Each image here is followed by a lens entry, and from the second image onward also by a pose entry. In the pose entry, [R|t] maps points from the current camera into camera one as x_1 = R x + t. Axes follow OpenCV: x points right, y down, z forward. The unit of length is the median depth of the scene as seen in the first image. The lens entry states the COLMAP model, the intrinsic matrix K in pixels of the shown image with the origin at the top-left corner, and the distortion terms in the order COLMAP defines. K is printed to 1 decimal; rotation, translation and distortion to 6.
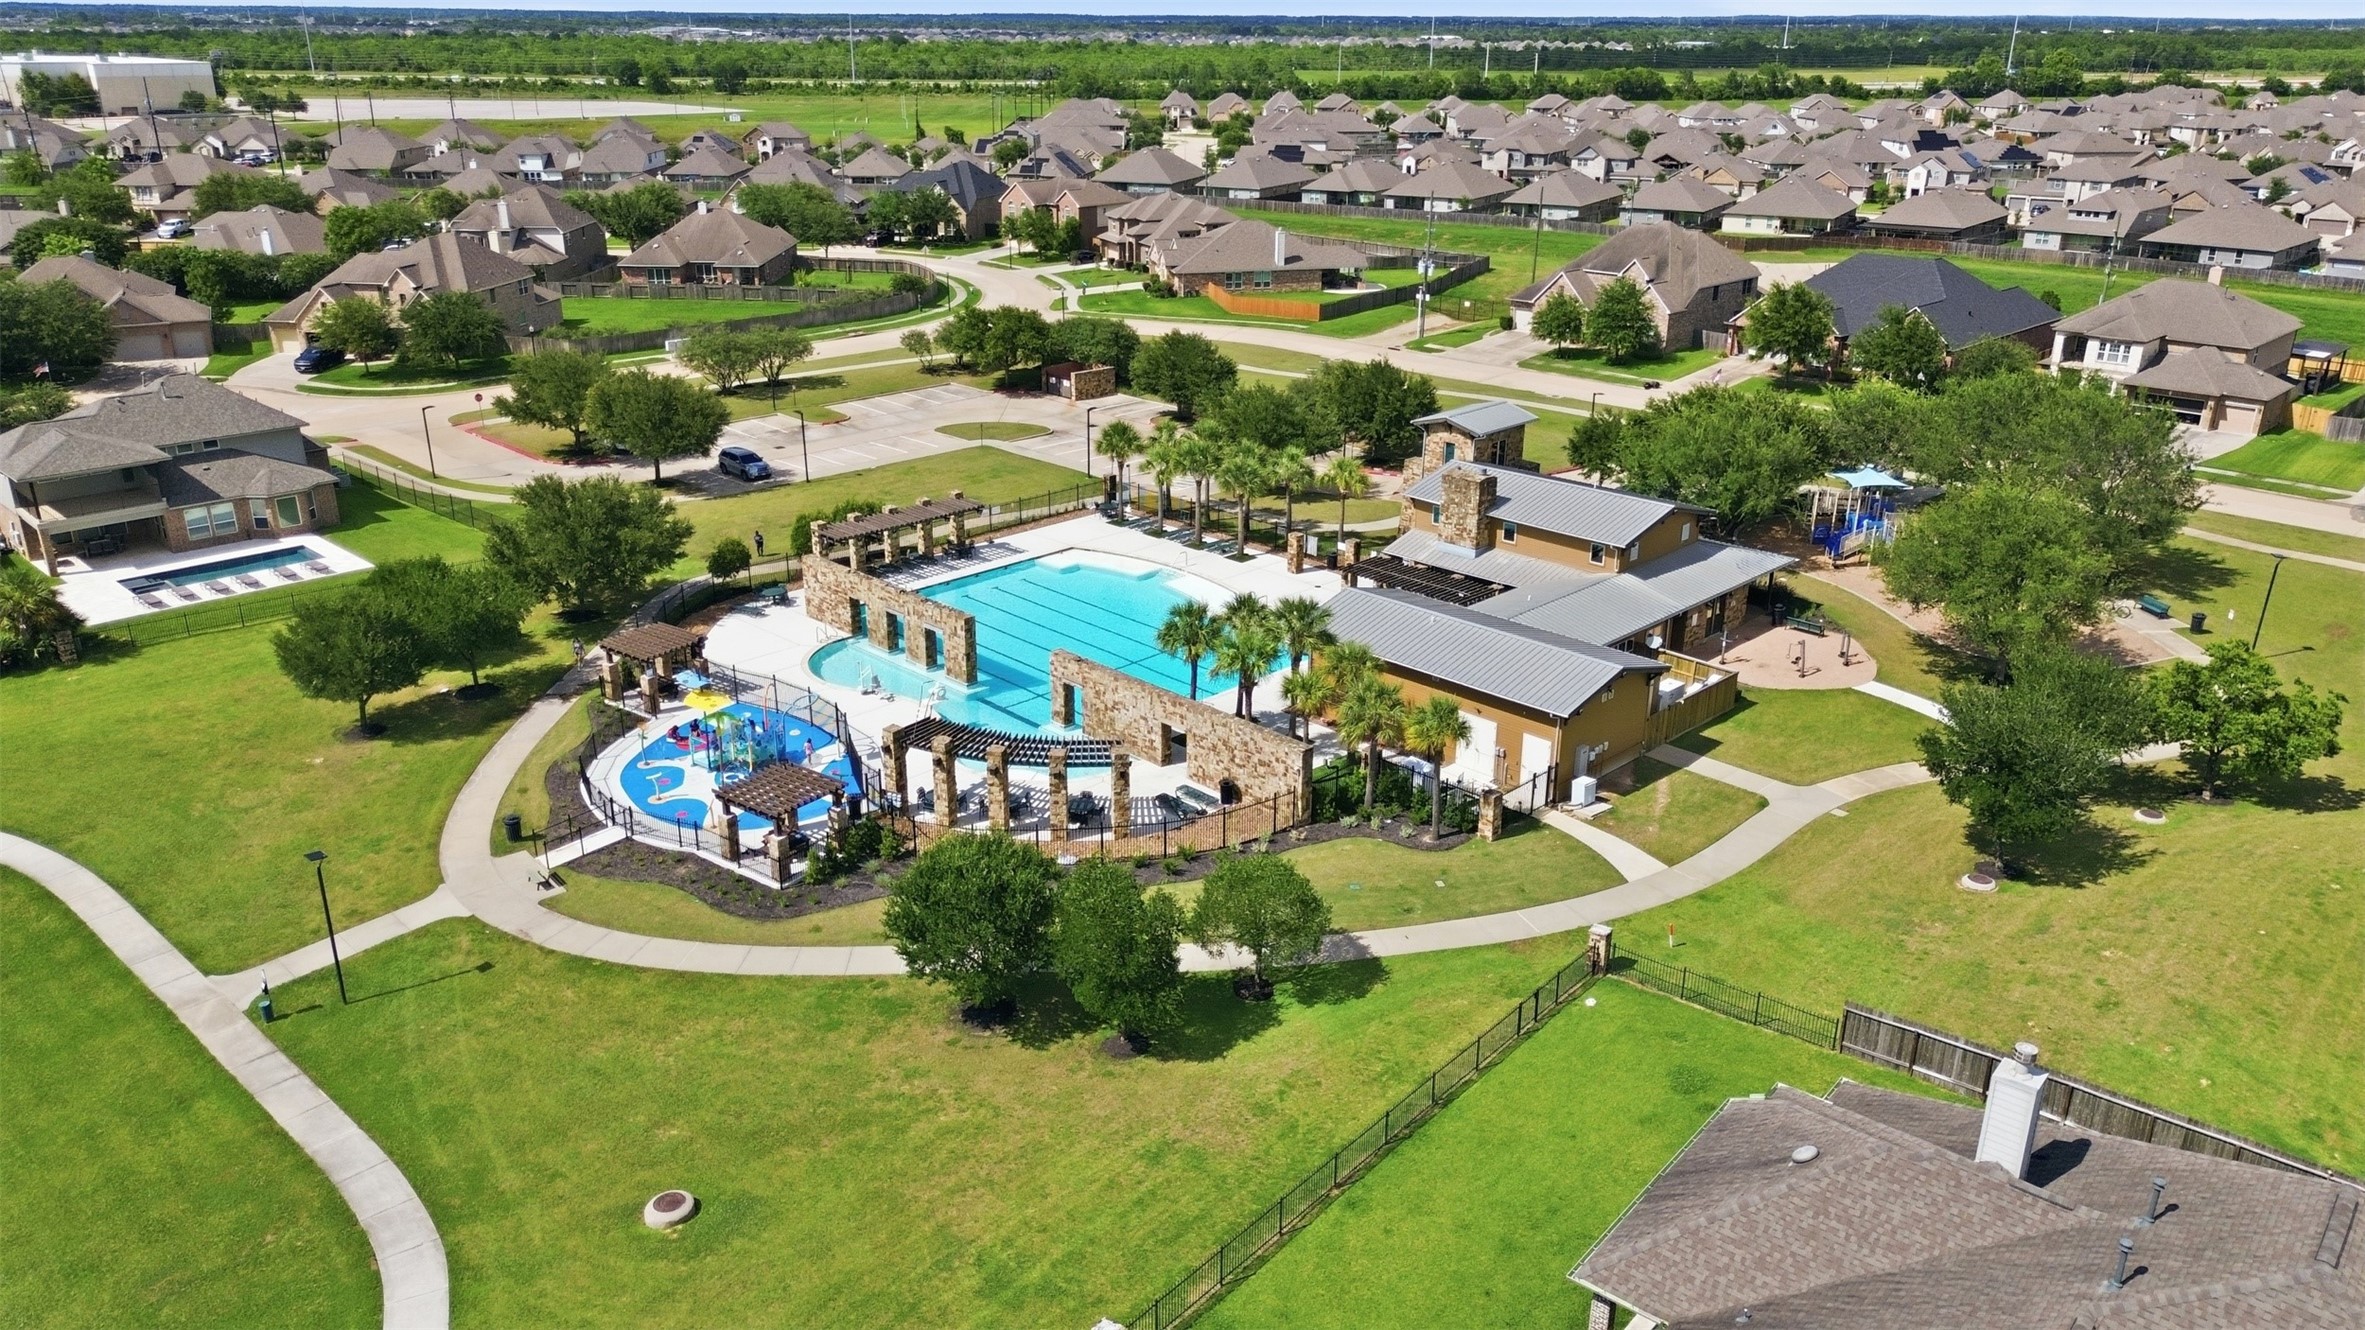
lens RADIAL K [[1682.3, 0, 1182.5], [0, 1682.3, 665.0], [0, 0, 1]] dist [0.009309, -0.002526]
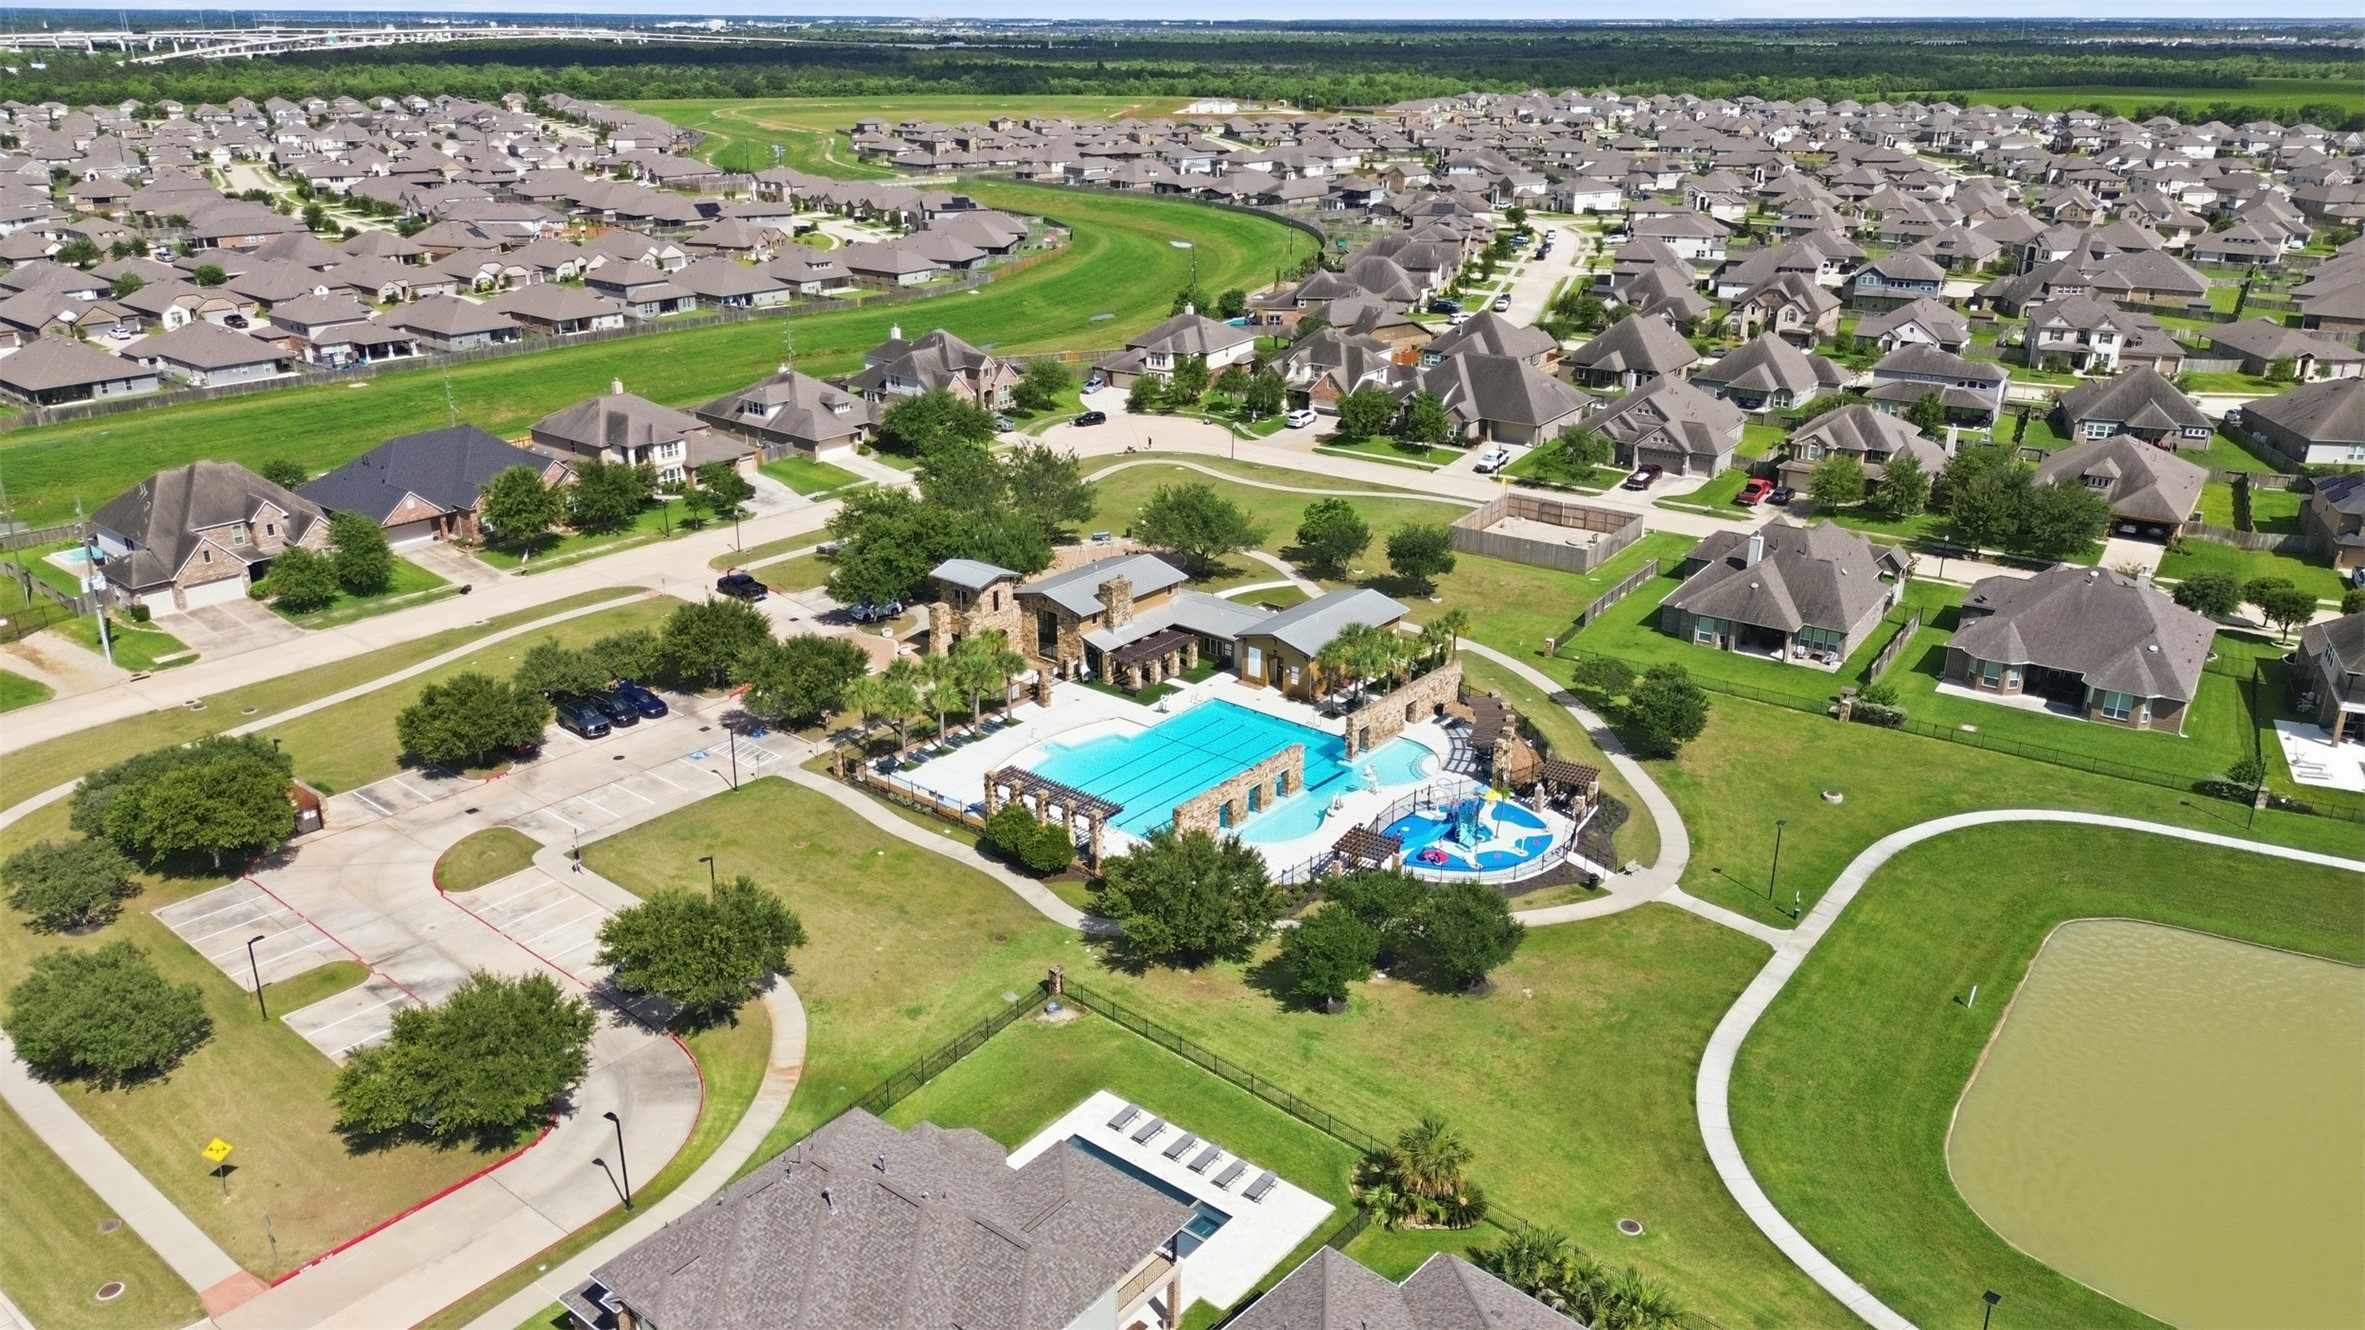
lens RADIAL K [[1682.3, 0, 1182.5], [0, 1682.3, 665.0], [0, 0, 1]] dist [0.009309, -0.002526]
pose [[-0.095727, -0.363205, 0.926779, -1.867831], [0.356512, 0.856779, 0.372596, -0.862891], [-0.929374, 0.366076, 0.047470, 1.273703]]
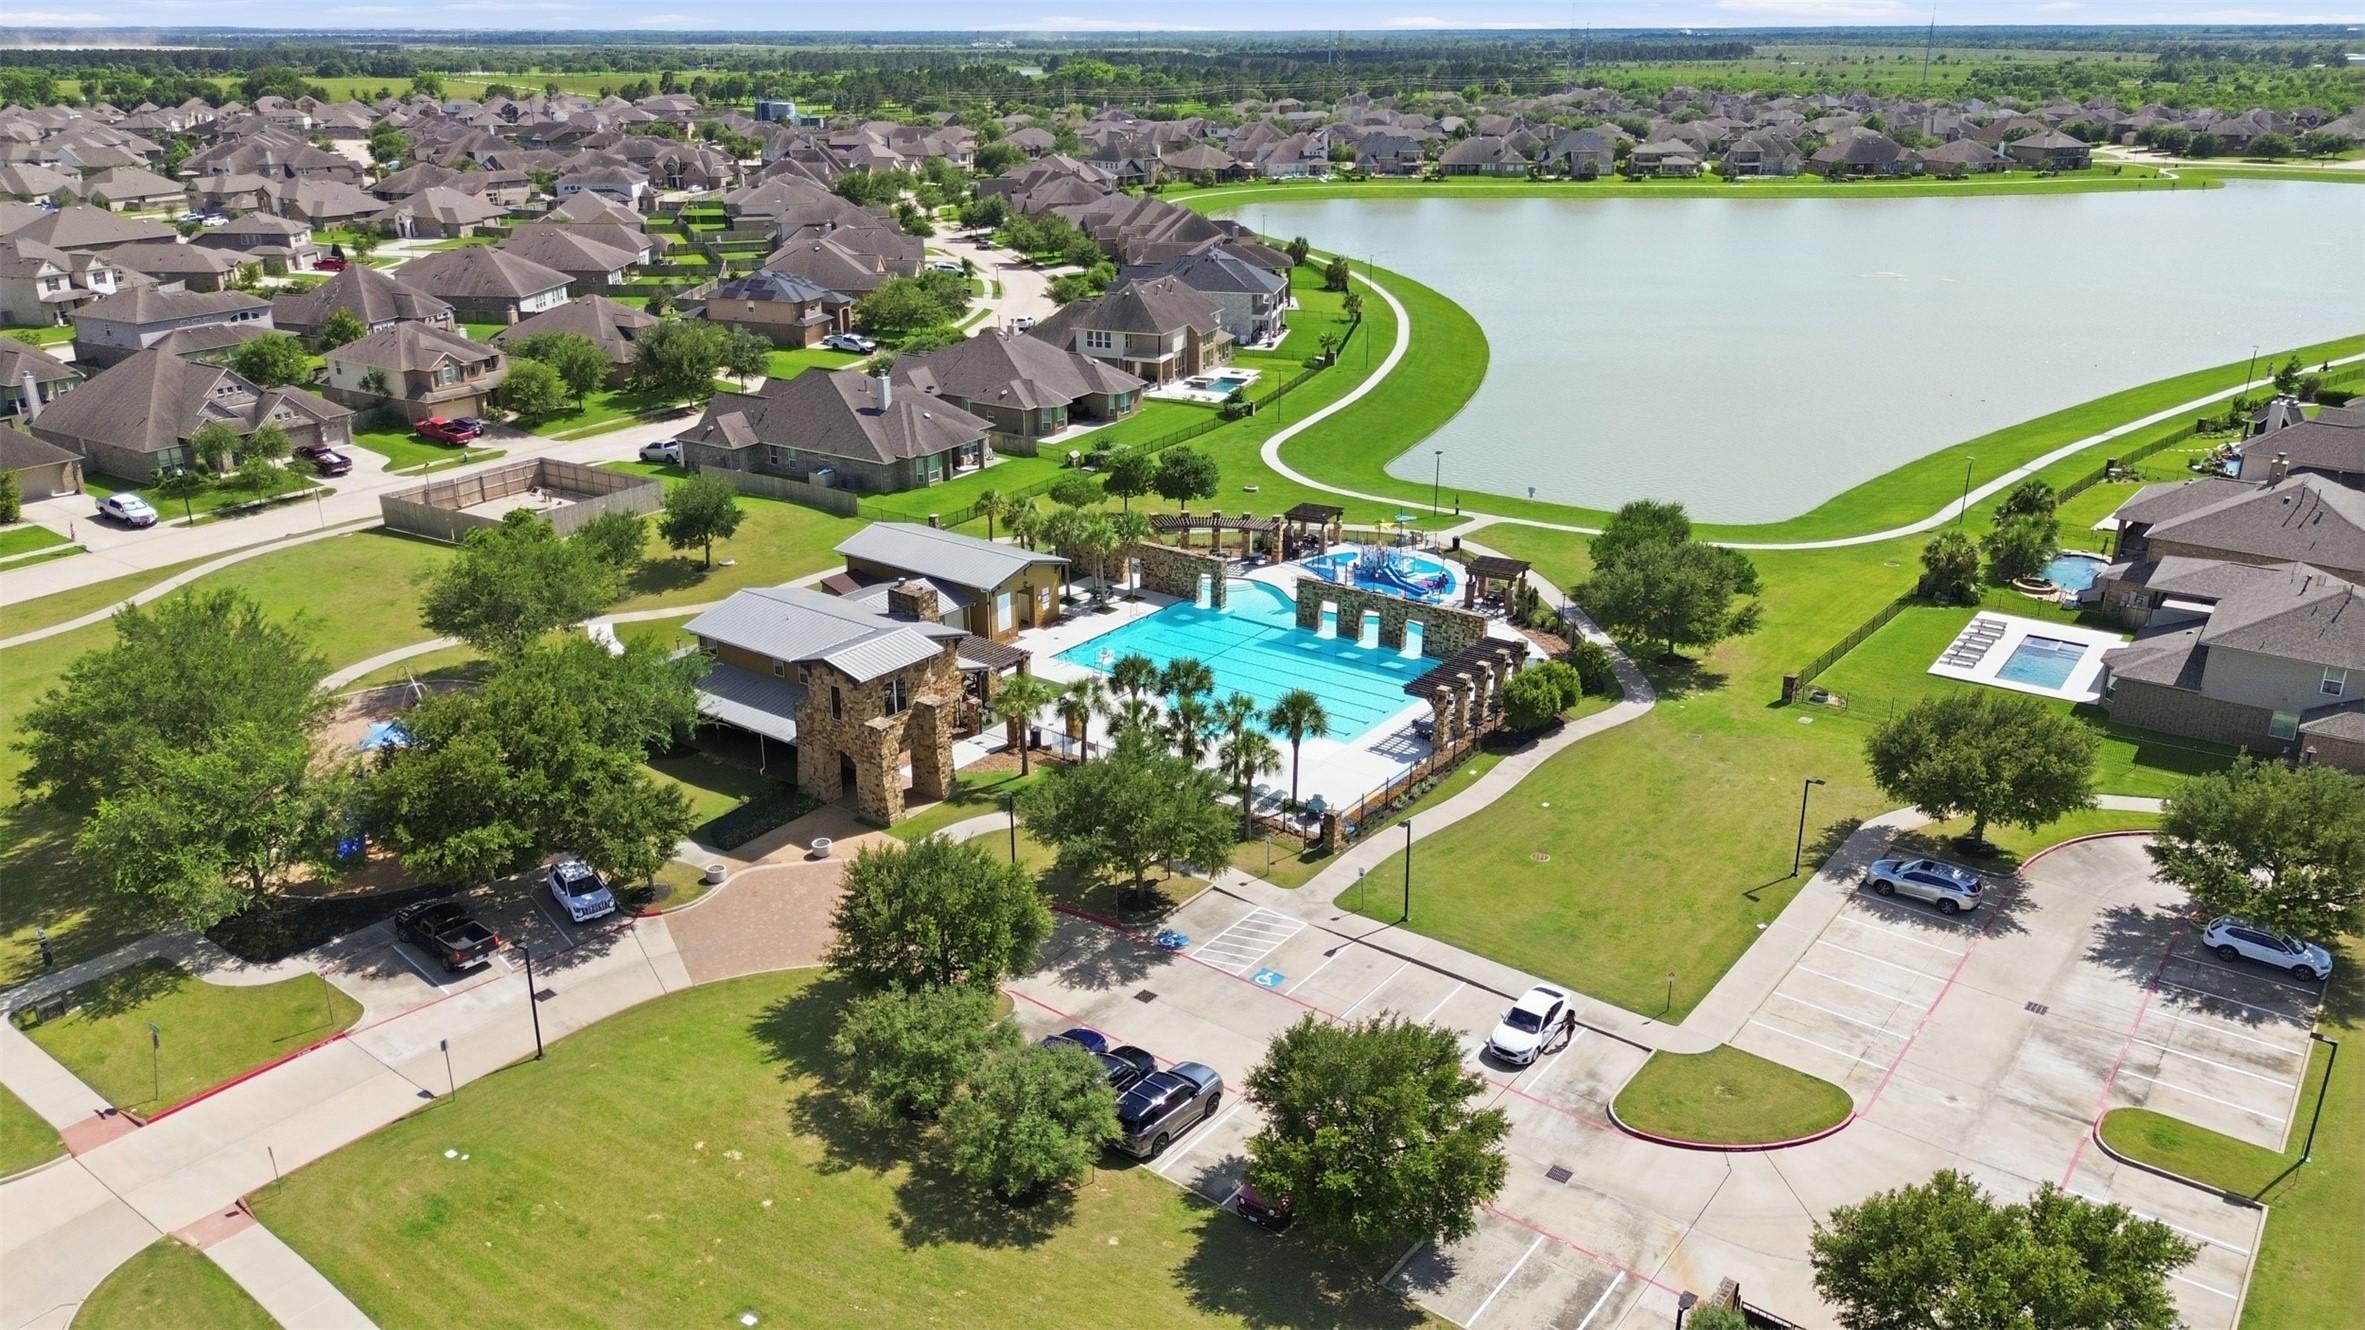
lens RADIAL K [[1682.3, 0, 1182.5], [0, 1682.3, 665.0], [0, 0, 1]] dist [0.009309, -0.002526]
pose [[-0.993085, 0.046285, -0.107887, 0.148564], [-0.038960, 0.736975, 0.674796, -1.163395], [0.110743, 0.674333, -0.730076, 2.617213]]
